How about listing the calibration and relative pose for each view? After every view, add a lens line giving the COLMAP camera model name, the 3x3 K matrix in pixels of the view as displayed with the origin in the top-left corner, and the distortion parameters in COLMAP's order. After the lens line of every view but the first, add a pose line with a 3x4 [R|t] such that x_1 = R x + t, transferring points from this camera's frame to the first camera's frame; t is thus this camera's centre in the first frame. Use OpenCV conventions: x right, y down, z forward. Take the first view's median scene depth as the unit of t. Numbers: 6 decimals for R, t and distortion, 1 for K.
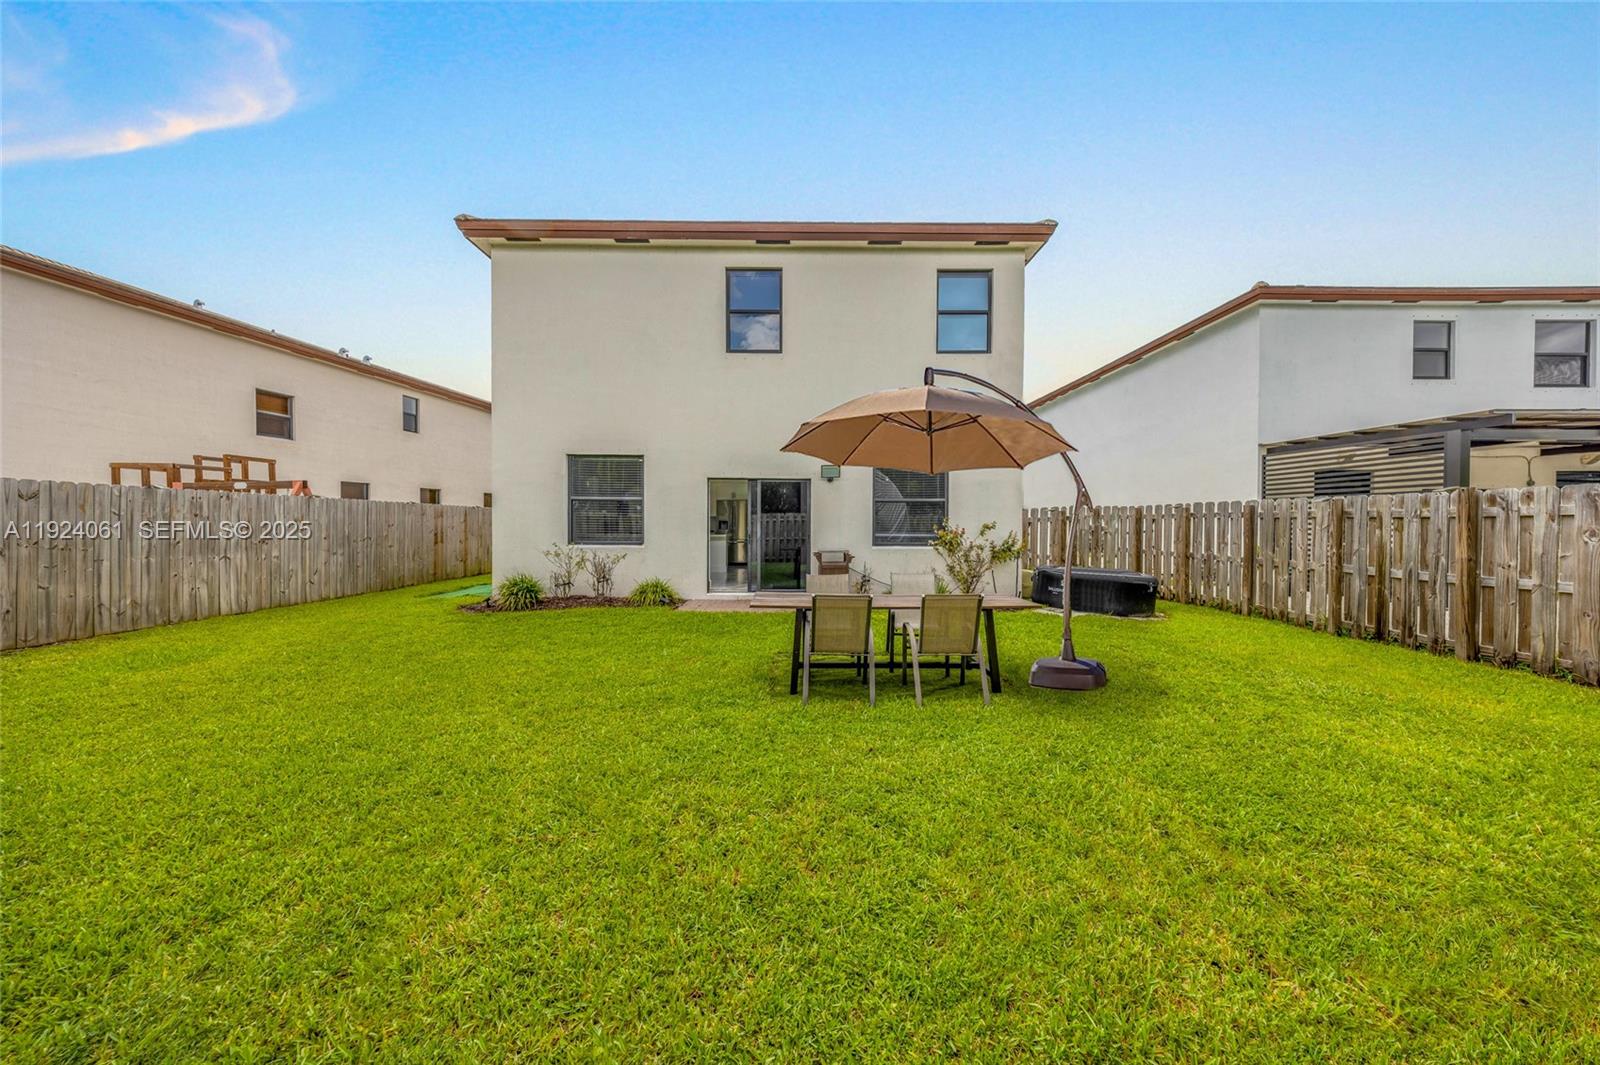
lens RADIAL K [[492.4, 0, 800.3], [0, 492.4, 533.8], [0, 0, 1]] dist [-0.001183, -0.000048]
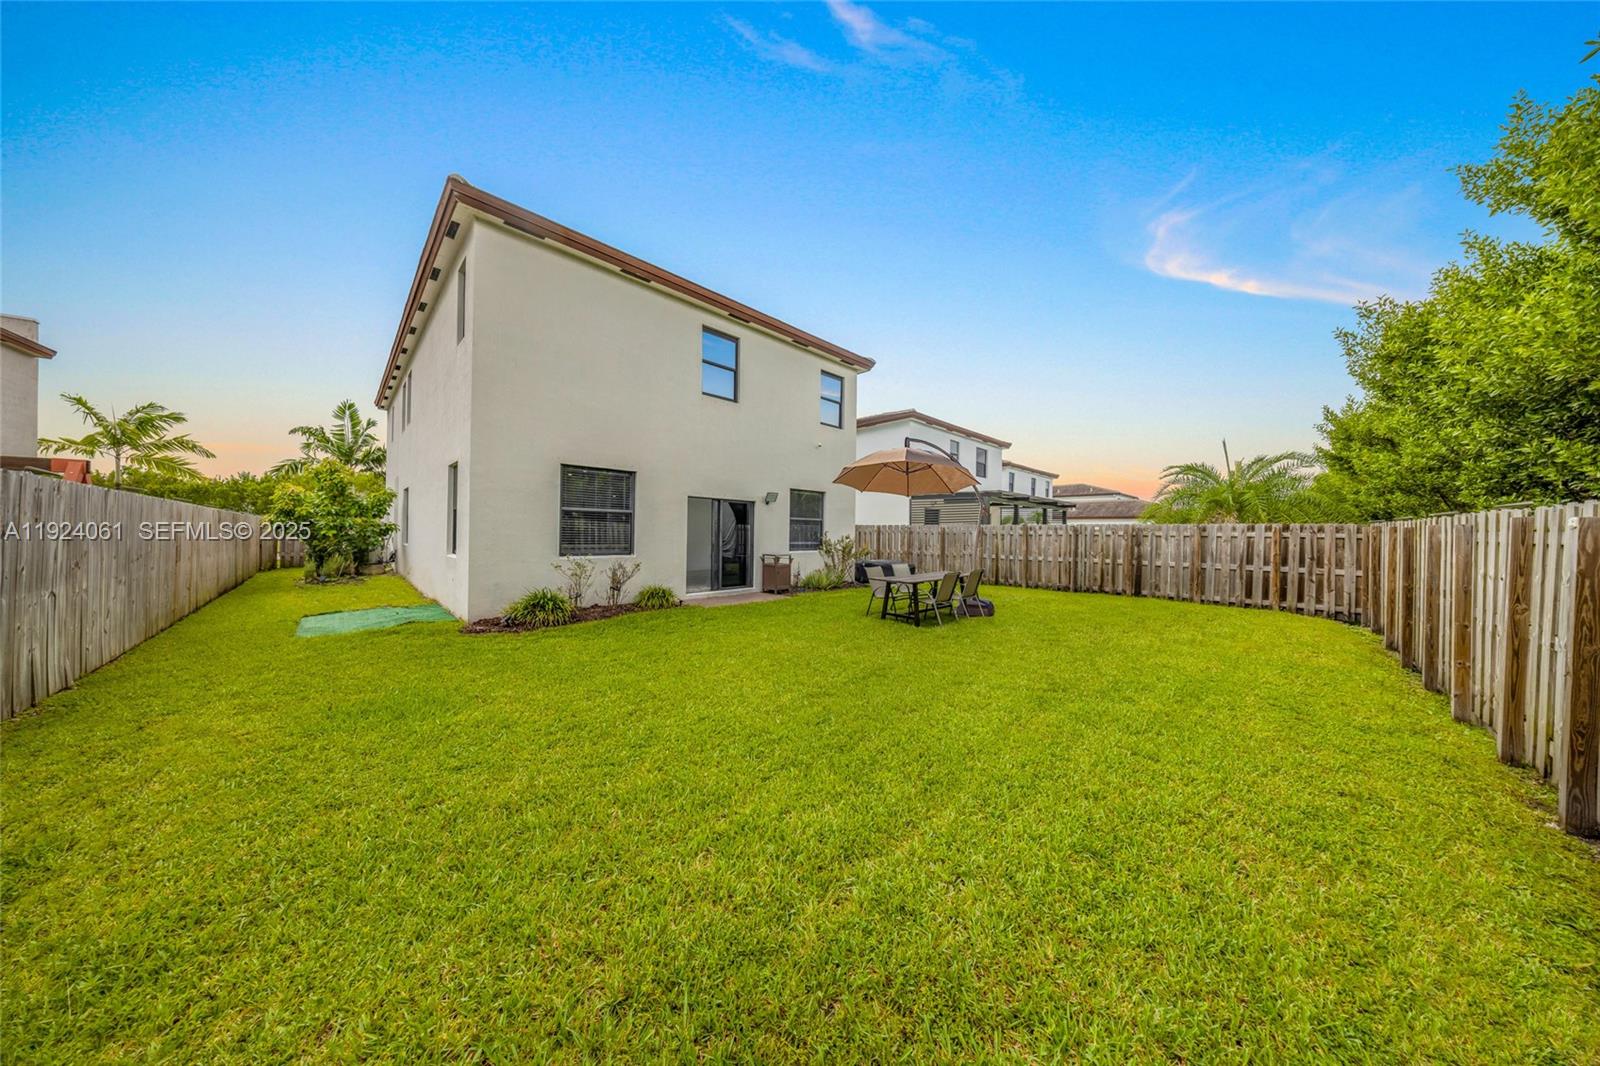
lens RADIAL K [[465.7, 0, 806.5], [0, 465.7, 536.0], [0, 0, 1]] dist [-0.005816, -0.000050]
pose [[0.715327, 0.003088, 0.698783, -0.768420], [0.004209, 0.999953, -0.008727, -0.007062], [-0.698777, 0.009184, 0.715281, 0.003162]]
